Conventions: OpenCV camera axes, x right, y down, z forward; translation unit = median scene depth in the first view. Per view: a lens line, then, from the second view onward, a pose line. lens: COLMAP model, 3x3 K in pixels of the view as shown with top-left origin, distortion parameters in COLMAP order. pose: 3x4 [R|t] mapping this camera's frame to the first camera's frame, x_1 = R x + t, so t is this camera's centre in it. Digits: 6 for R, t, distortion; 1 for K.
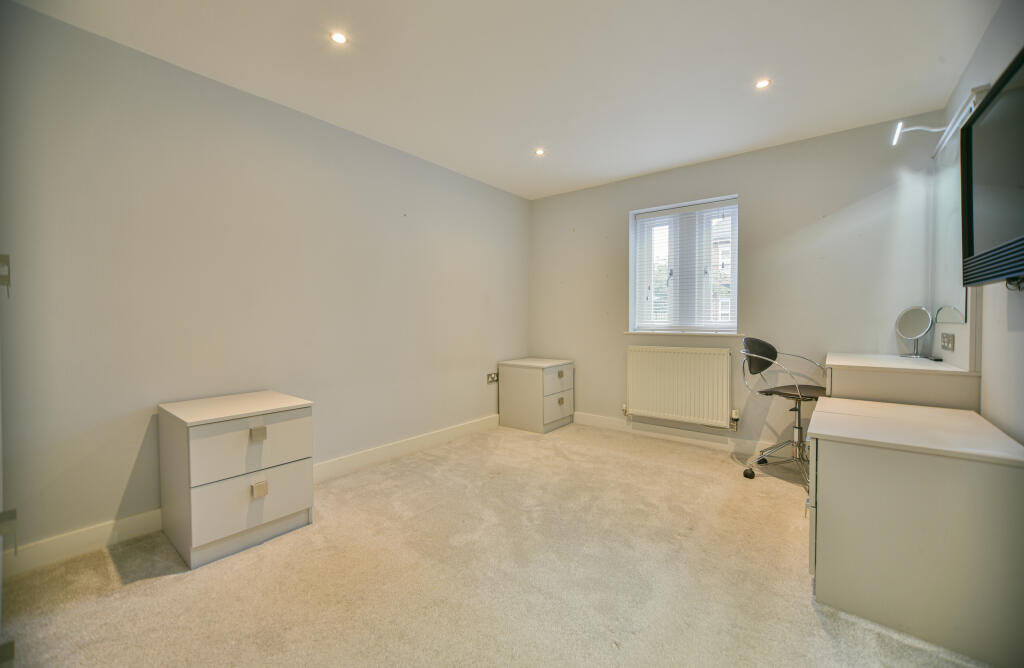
lens RADIAL K [[407.7, 0, 512.1], [0, 407.7, 327.4], [0, 0, 1]] dist [0.001081, -0.000240]
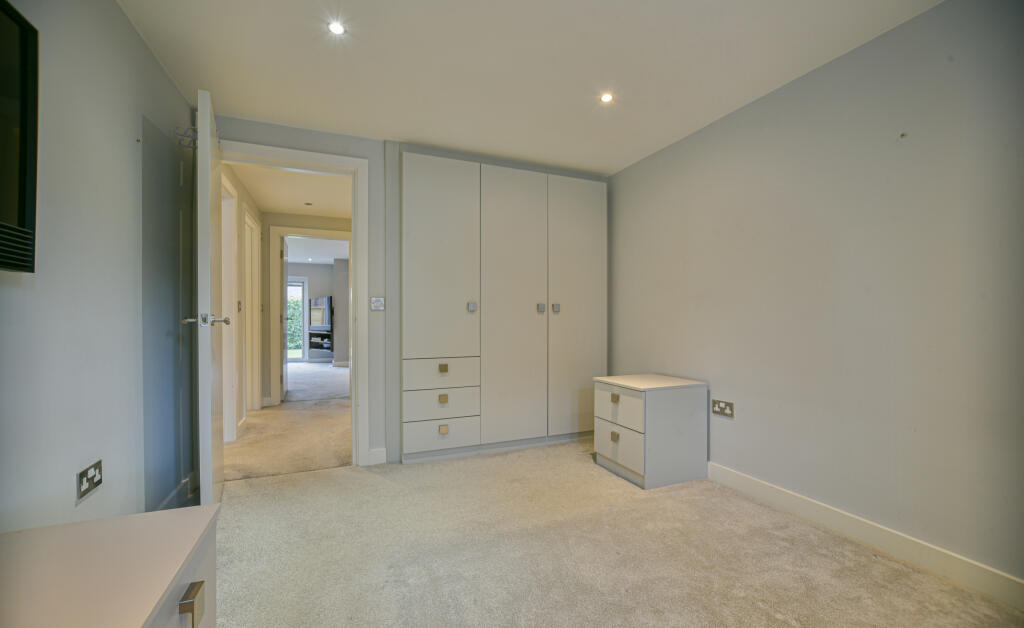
lens RADIAL K [[401.9, 0, 514.5], [0, 401.9, 322.5], [0, 0, 1]] dist [0.001185, 0.000082]
pose [[-0.495993, -0.026931, -0.867909, 0.790111], [-0.022190, 0.999586, -0.018335, 0.023865], [0.868043, 0.010165, -0.496385, 1.353514]]
